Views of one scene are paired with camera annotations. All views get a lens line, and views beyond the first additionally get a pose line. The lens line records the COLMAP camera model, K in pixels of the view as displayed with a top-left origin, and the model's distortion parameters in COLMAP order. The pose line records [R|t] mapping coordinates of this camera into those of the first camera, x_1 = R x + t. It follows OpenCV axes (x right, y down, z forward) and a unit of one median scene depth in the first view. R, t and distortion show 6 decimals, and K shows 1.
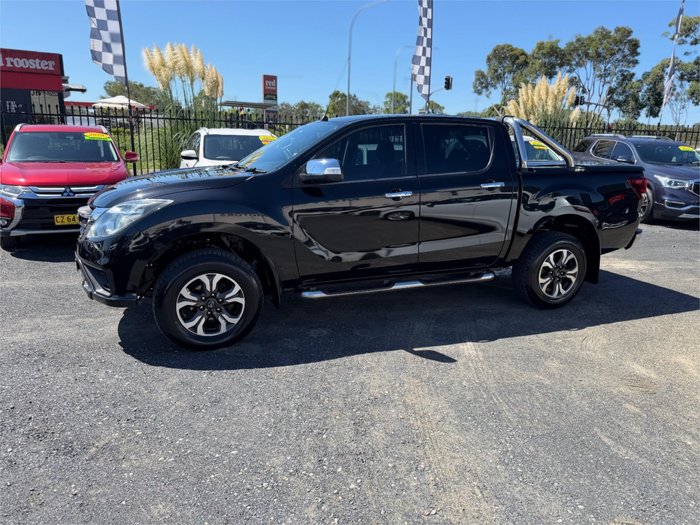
lens RADIAL K [[493.9, 0, 353.8], [0, 493.9, 261.9], [0, 0, 1]] dist [0.024924, -0.032182]
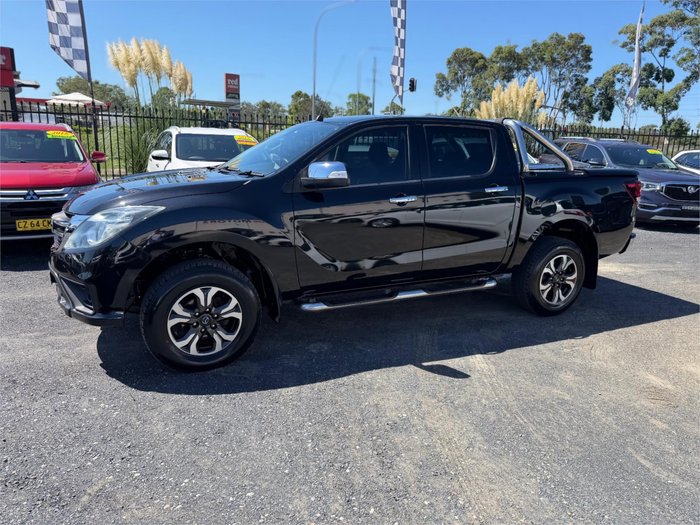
lens RADIAL K [[493.9, 0, 351.2], [0, 493.9, 256.9], [0, 0, 1]] dist [0.024924, -0.032182]
pose [[0.997607, -0.007899, 0.068692, -0.069669], [0.008586, 0.999916, -0.009715, -0.017064], [-0.068609, 0.010282, 0.997591, 0.059924]]
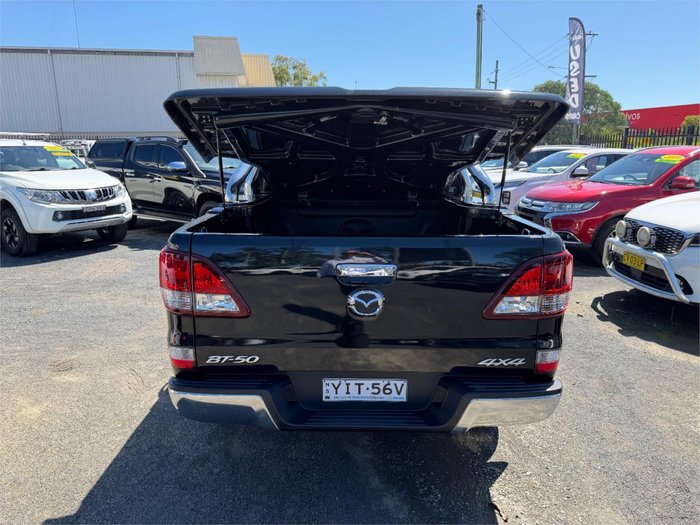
lens RADIAL K [[493.9, 0, 349.3], [0, 493.9, 262.4], [0, 0, 1]] dist [0.024924, -0.032182]
pose [[-0.367536, 0.191252, -0.910132, 1.087088], [-0.228481, 0.930065, 0.287707, -0.385854], [0.901506, 0.313691, -0.298135, 1.515159]]
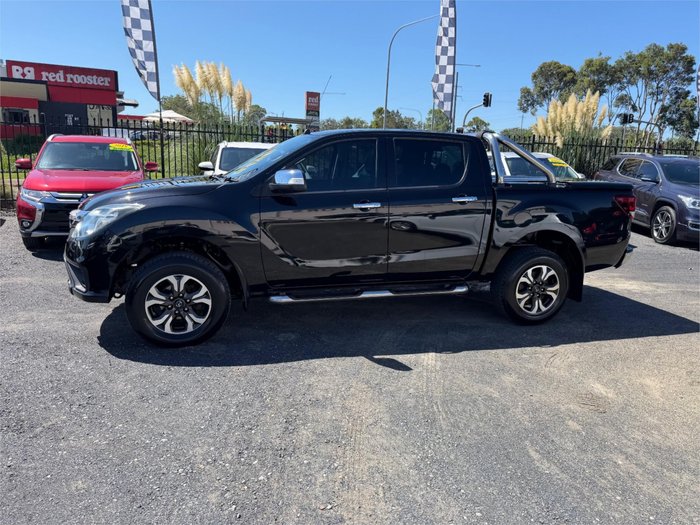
lens RADIAL K [[493.9, 0, 349.7], [0, 493.9, 257.7], [0, 0, 1]] dist [0.024924, -0.032182]
pose [[0.995652, 0.032848, -0.087163, 0.139039], [-0.036091, 0.998704, -0.035891, 0.009970], [0.085871, 0.038881, 0.995547, -0.023924]]
